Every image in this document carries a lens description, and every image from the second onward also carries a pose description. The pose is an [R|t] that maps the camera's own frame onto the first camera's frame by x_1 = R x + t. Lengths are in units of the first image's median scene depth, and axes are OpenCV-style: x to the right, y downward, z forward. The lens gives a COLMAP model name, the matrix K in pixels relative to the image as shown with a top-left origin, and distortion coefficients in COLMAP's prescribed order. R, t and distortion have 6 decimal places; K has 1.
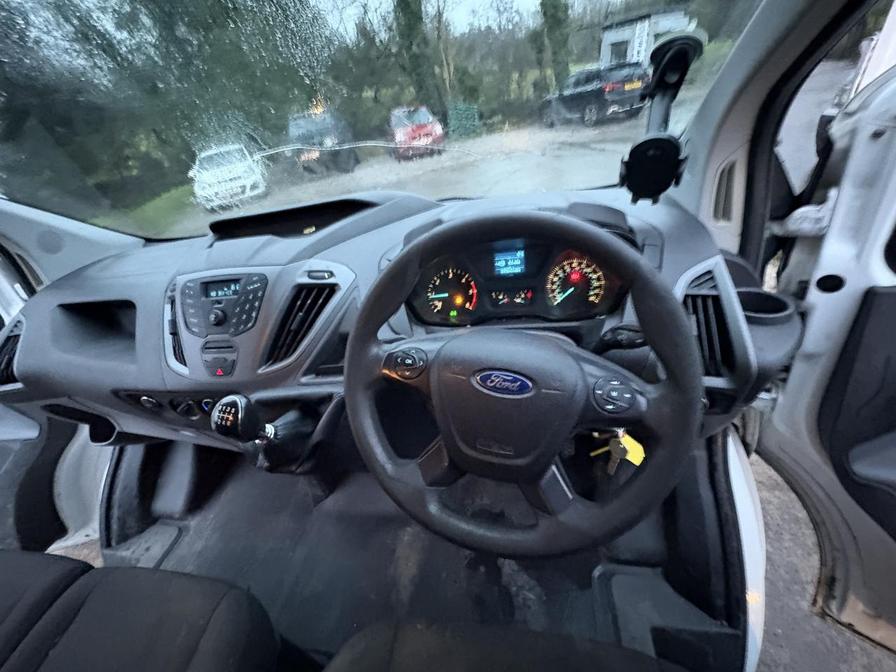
lens RADIAL K [[354.8, 0, 448.3], [0, 354.8, 337.7], [0, 0, 1]] dist [-0.004353, 0.001068]
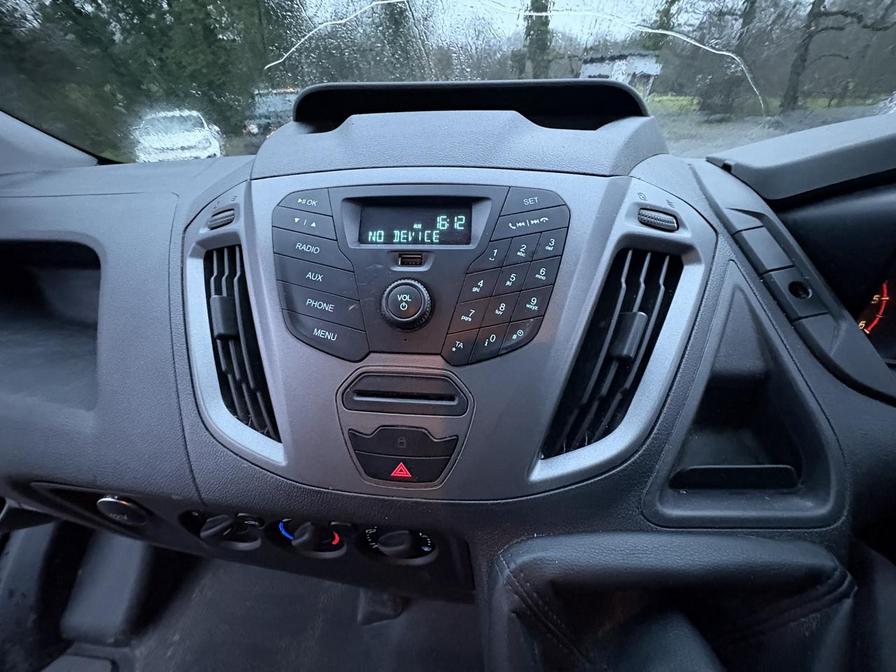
lens RADIAL K [[354.8, 0, 449.0], [0, 354.8, 335.5], [0, 0, 1]] dist [-0.004353, 0.001068]
pose [[0.987563, 0.080036, 0.135324, -0.556861], [-0.076561, 0.996592, -0.030701, -0.017187], [-0.137320, 0.019959, 0.990326, 0.566981]]
